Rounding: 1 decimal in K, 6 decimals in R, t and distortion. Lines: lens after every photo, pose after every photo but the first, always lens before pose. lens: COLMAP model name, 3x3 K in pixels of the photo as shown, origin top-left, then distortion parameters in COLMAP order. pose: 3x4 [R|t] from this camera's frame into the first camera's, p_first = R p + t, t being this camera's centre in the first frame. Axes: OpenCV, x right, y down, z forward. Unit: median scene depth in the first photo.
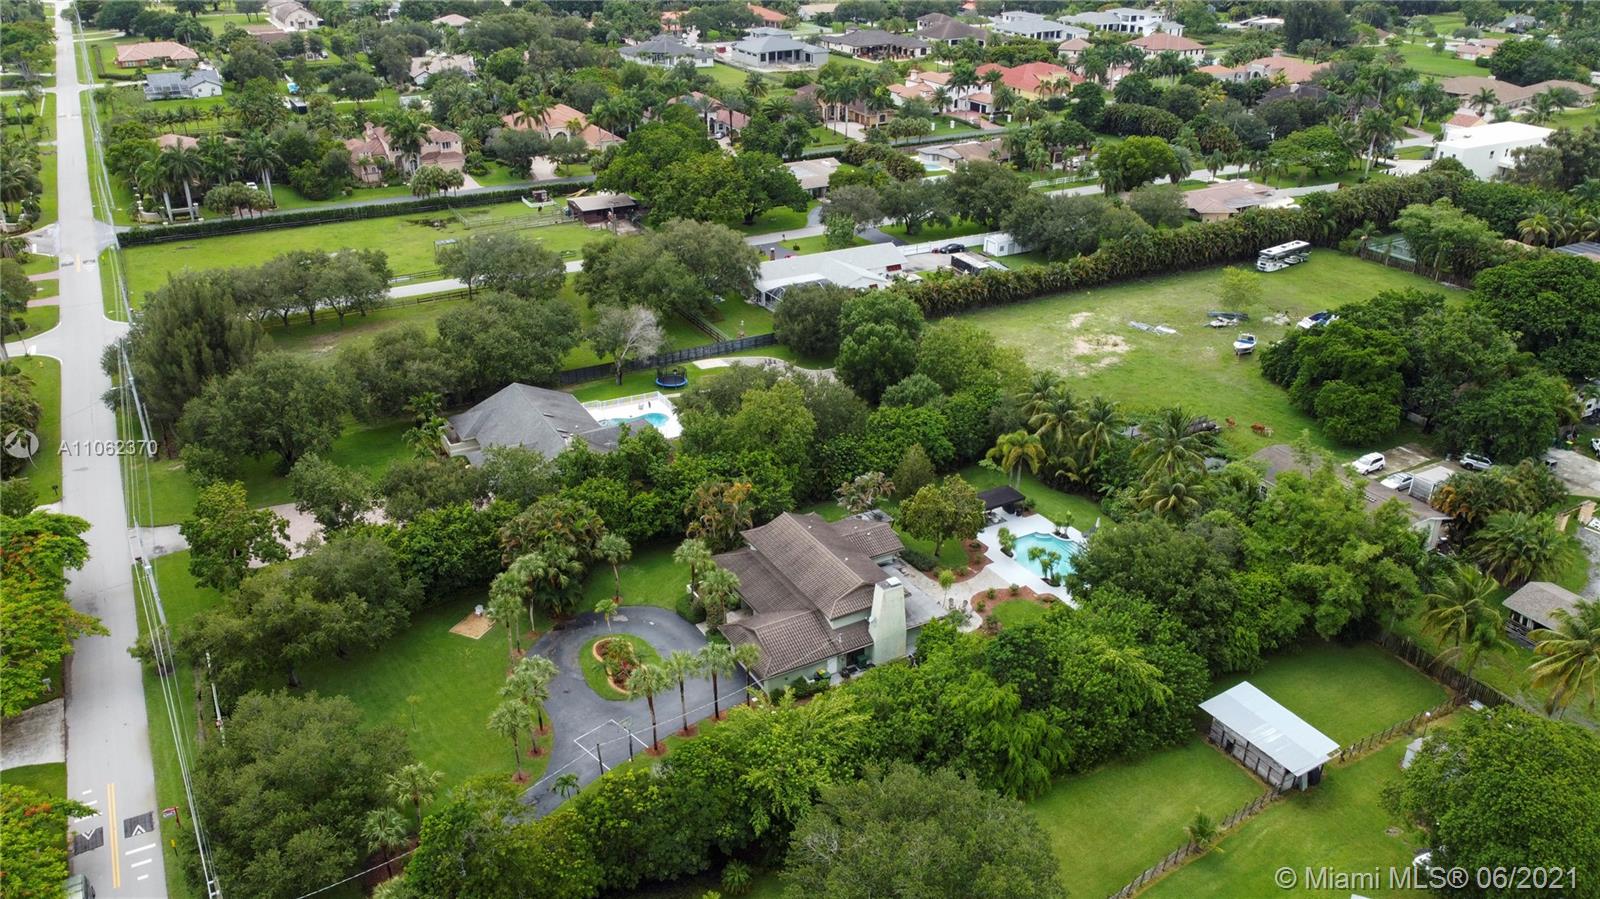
lens RADIAL K [[1212.5, 0, 800.0], [0, 1212.5, 449.5], [0, 0, 1]] dist [0.009230, -0.011749]
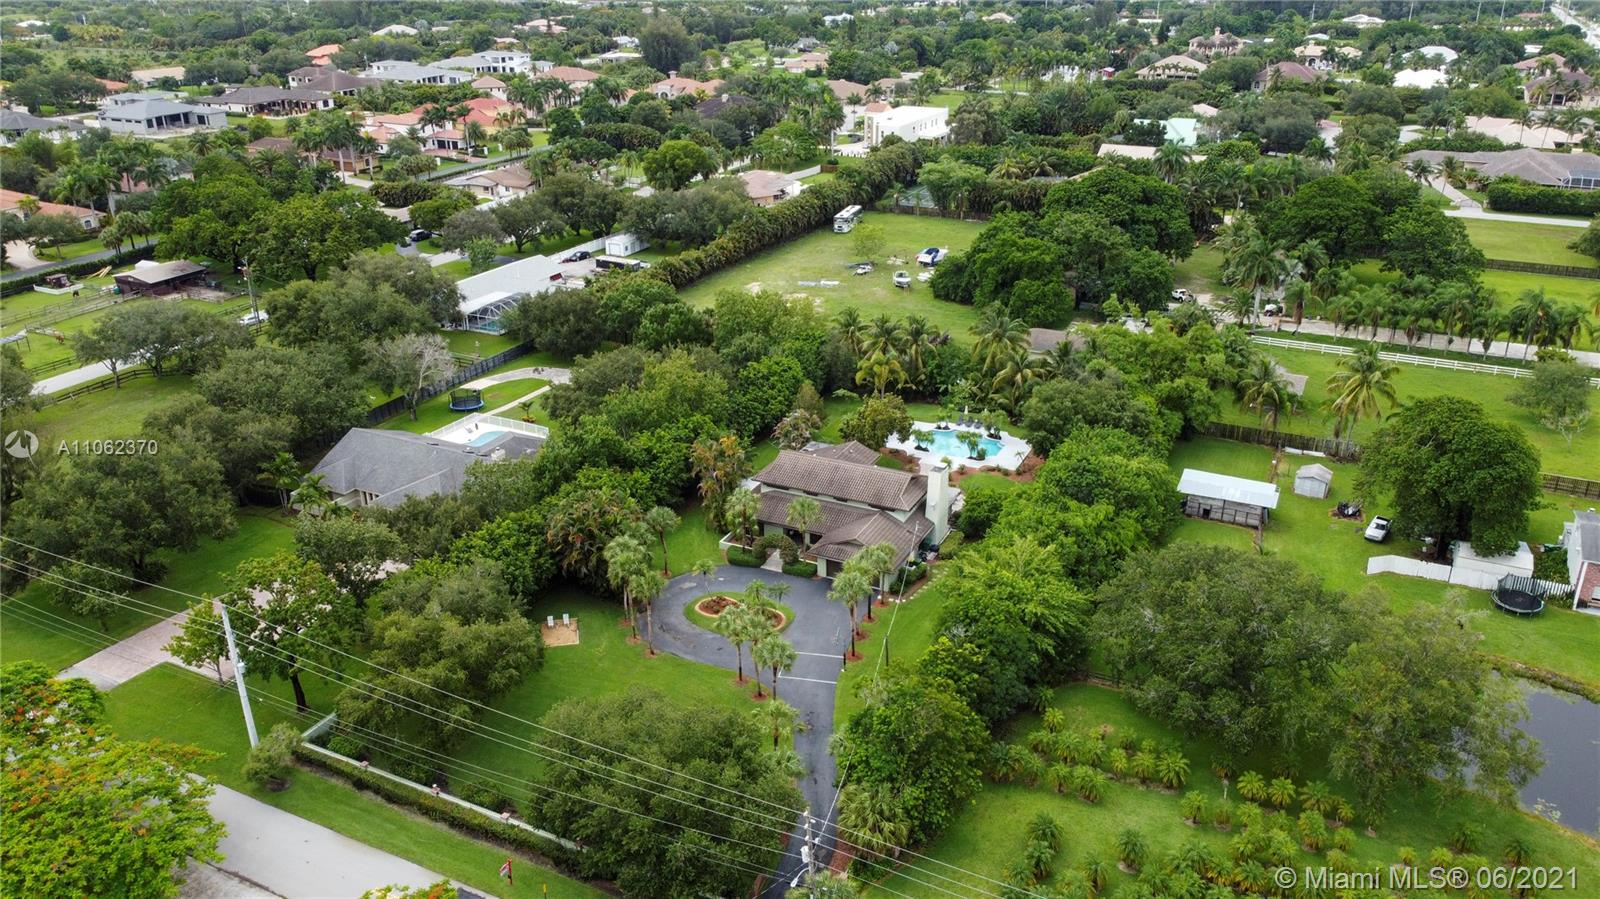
lens RADIAL K [[1212.5, 0, 800.0], [0, 1212.5, 449.5], [0, 0, 1]] dist [0.009230, -0.011749]
pose [[0.824384, -0.230635, 0.516912, -0.301087], [0.255079, 0.966610, 0.024475, 0.016042], [-0.505298, 0.111677, 0.855688, 0.044633]]
